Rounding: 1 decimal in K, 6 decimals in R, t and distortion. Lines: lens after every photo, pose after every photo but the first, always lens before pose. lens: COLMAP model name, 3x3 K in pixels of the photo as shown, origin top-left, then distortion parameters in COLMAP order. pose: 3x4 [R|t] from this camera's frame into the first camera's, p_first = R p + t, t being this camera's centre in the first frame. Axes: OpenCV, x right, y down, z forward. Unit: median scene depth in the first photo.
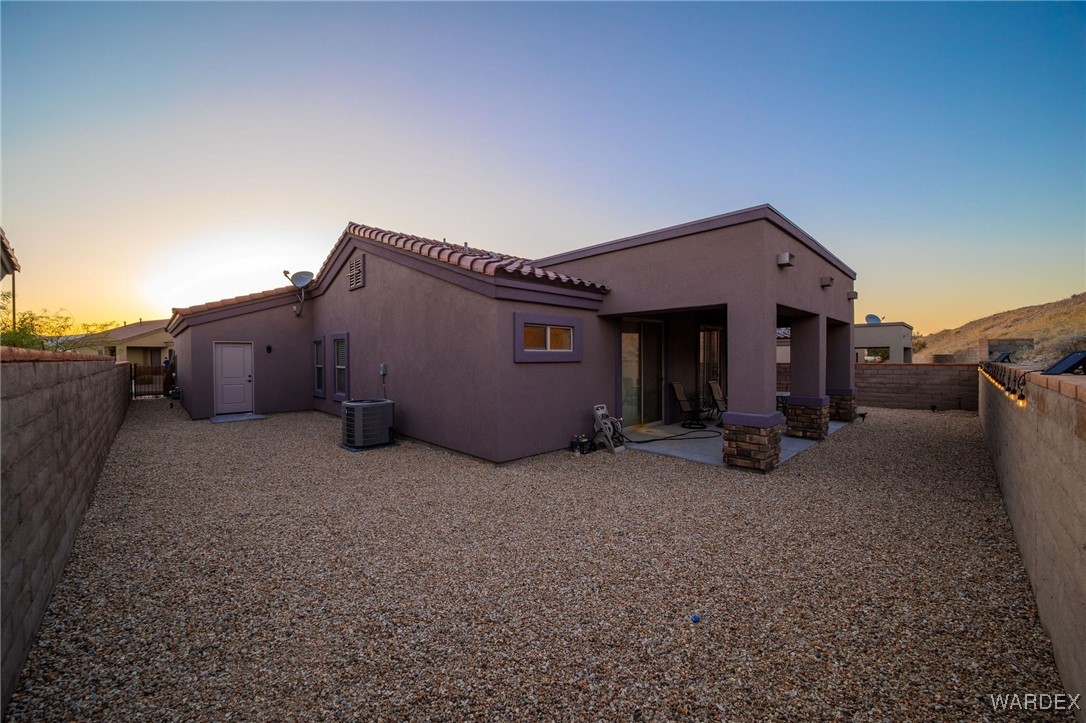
lens RADIAL K [[418.0, 0, 544.5], [0, 418.0, 364.2], [0, 0, 1]] dist [-0.018197, 0.009176]
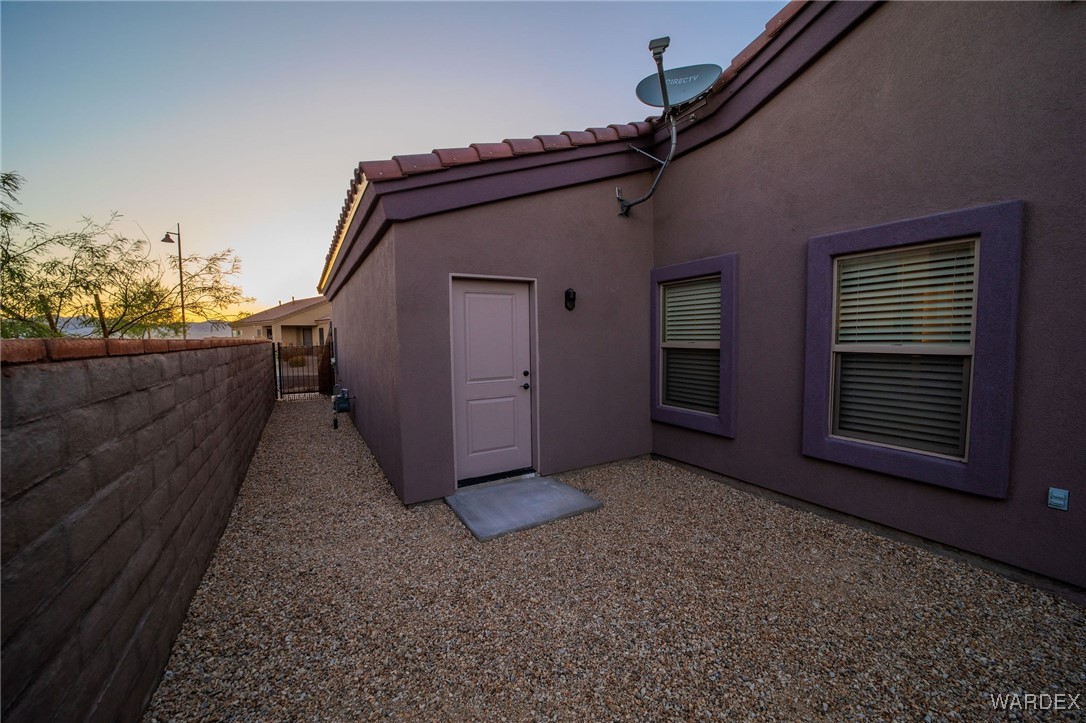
lens RADIAL K [[415.9, 0, 544.3], [0, 415.9, 363.7], [0, 0, 1]] dist [-0.018836, 0.009244]
pose [[0.972510, 0.003864, -0.232828, -0.523768], [0.008348, 0.998641, 0.051442, 0.000965], [0.232710, -0.051972, 0.971157, 0.557910]]
